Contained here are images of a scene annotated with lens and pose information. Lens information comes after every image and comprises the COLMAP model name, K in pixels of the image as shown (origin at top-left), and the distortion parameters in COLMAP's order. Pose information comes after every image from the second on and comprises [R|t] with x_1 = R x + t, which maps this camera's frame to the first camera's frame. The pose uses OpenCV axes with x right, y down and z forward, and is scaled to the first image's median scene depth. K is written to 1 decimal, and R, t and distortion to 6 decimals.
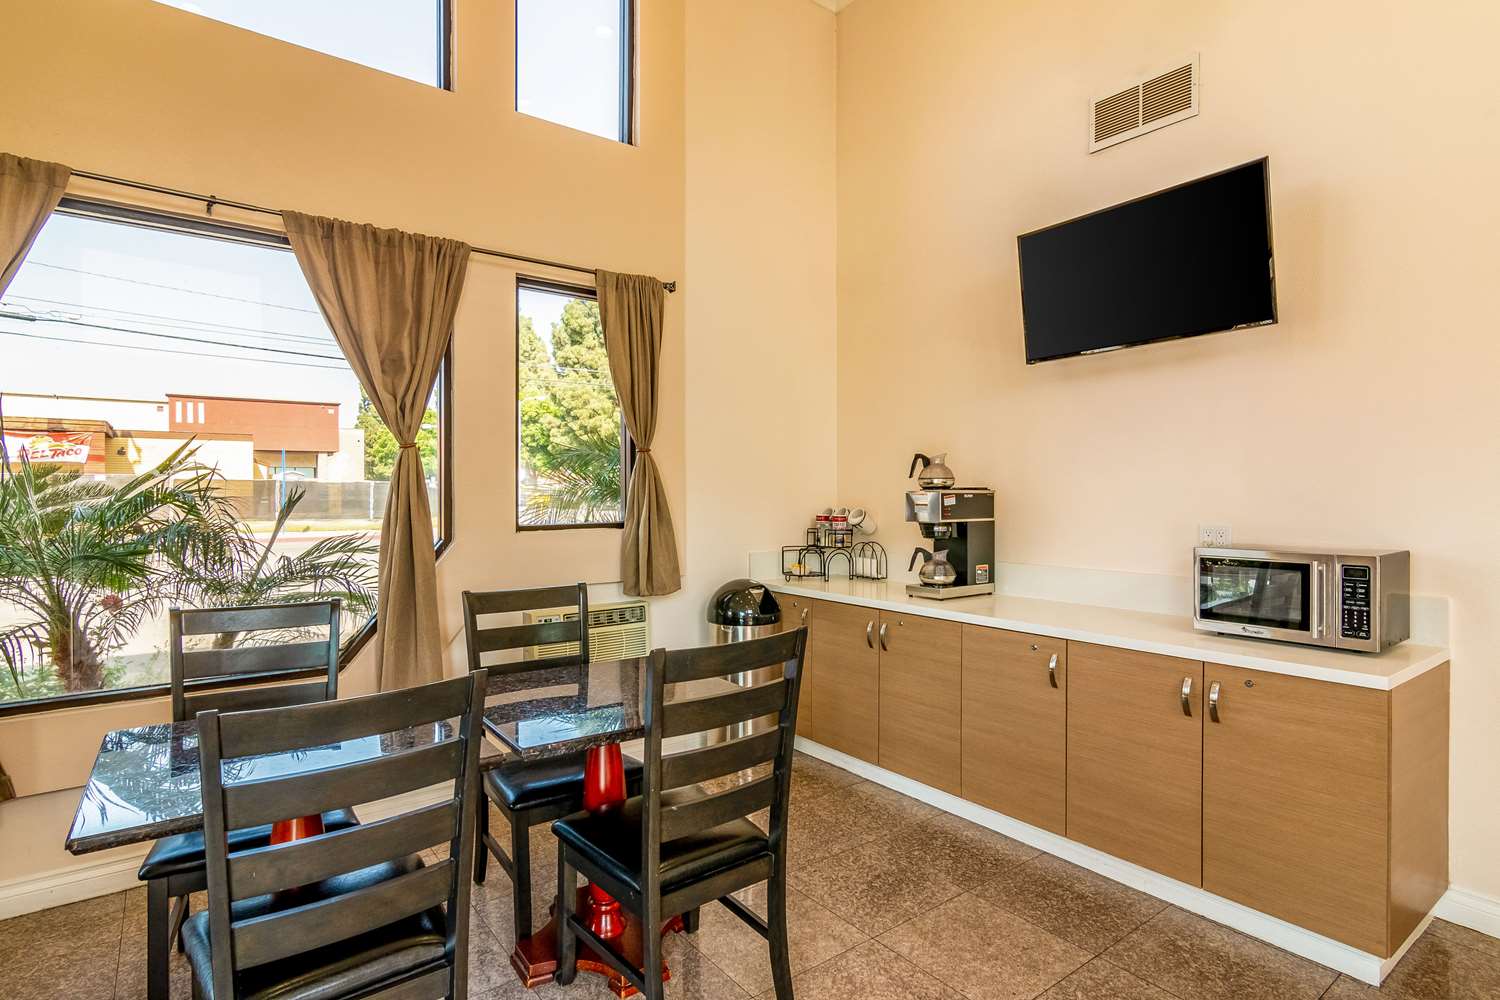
lens RADIAL K [[769.5, 0, 747.4], [0, 769.5, 497.8], [0, 0, 1]] dist [0.003144, -0.000473]
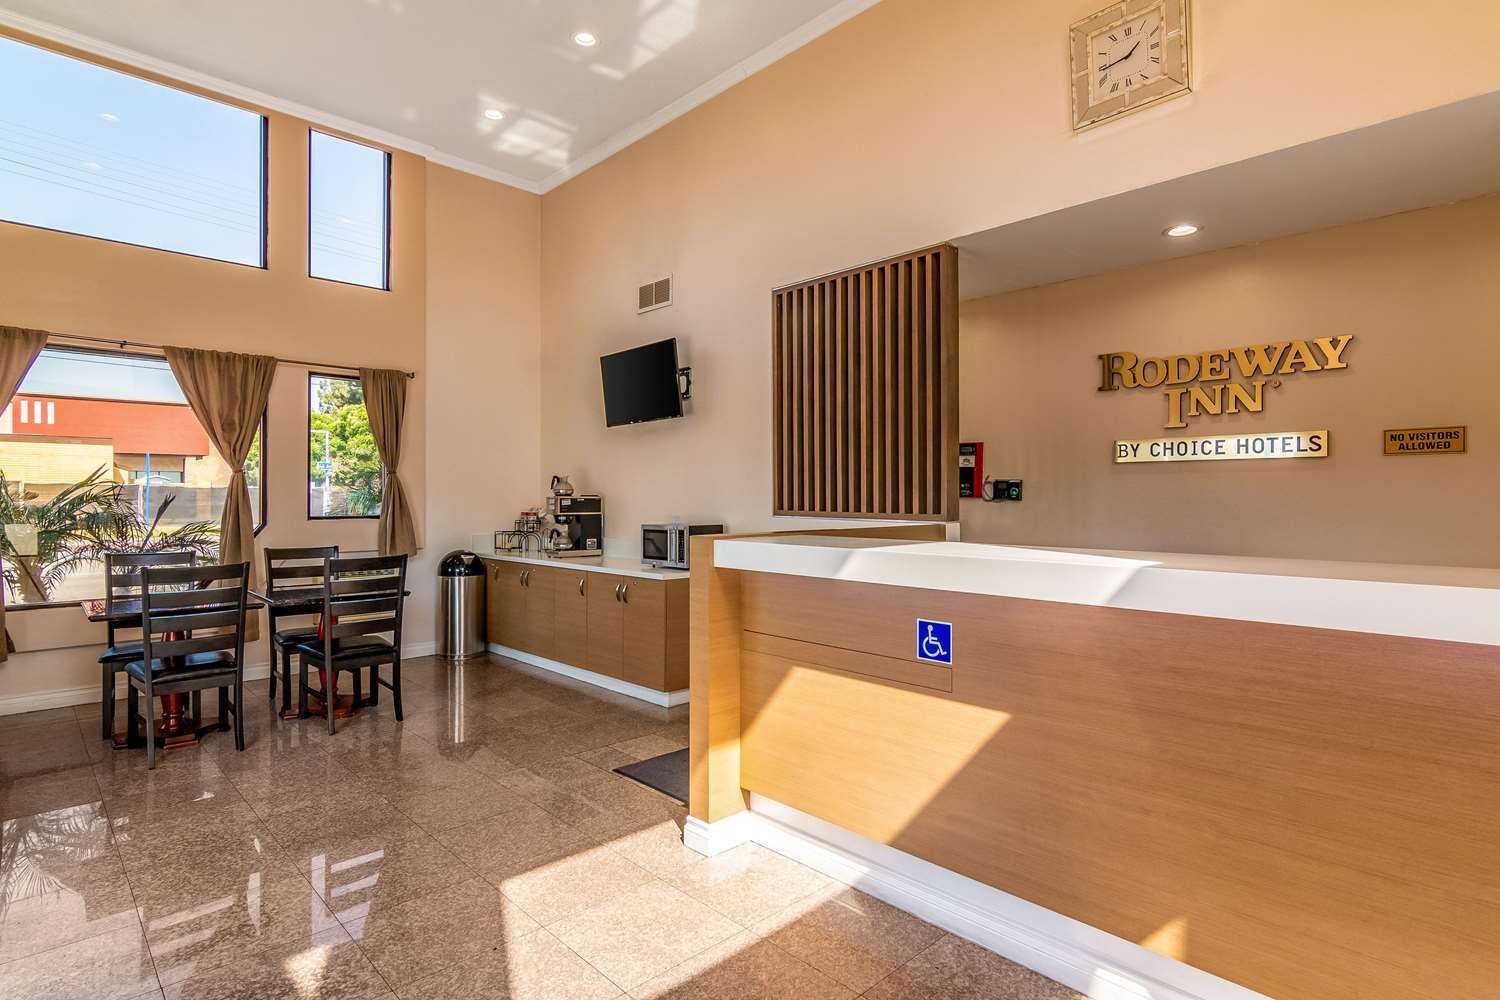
lens RADIAL K [[769.5, 0, 747.4], [0, 769.5, 497.5], [0, 0, 1]] dist [0.003144, -0.000473]
pose [[0.992601, 0.002430, 0.121394, 0.477136], [-0.001375, 0.999961, -0.008774, 0.008129], [-0.121410, 0.008542, 0.992566, -0.850130]]
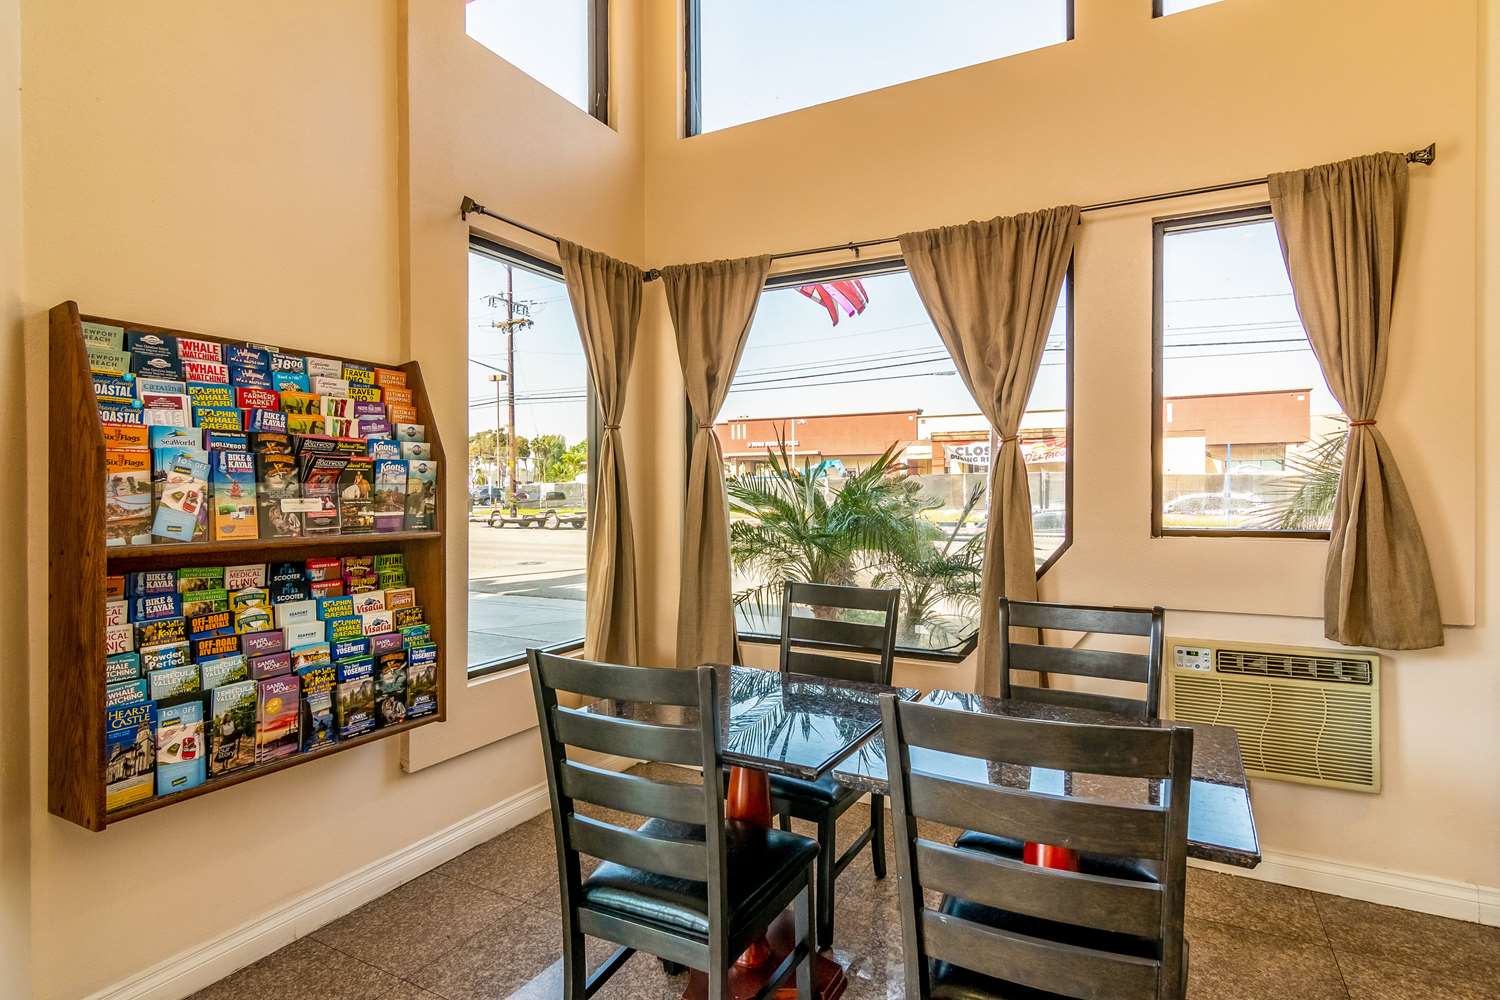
lens RADIAL K [[769.5, 0, 744.9], [0, 769.5, 494.0], [0, 0, 1]] dist [0.003144, -0.000473]
pose [[0.426133, 0.005302, -0.904645, 0.258184], [-0.002908, 0.999986, 0.004491, -0.002974], [0.904656, 0.000717, 0.426142, 0.268172]]
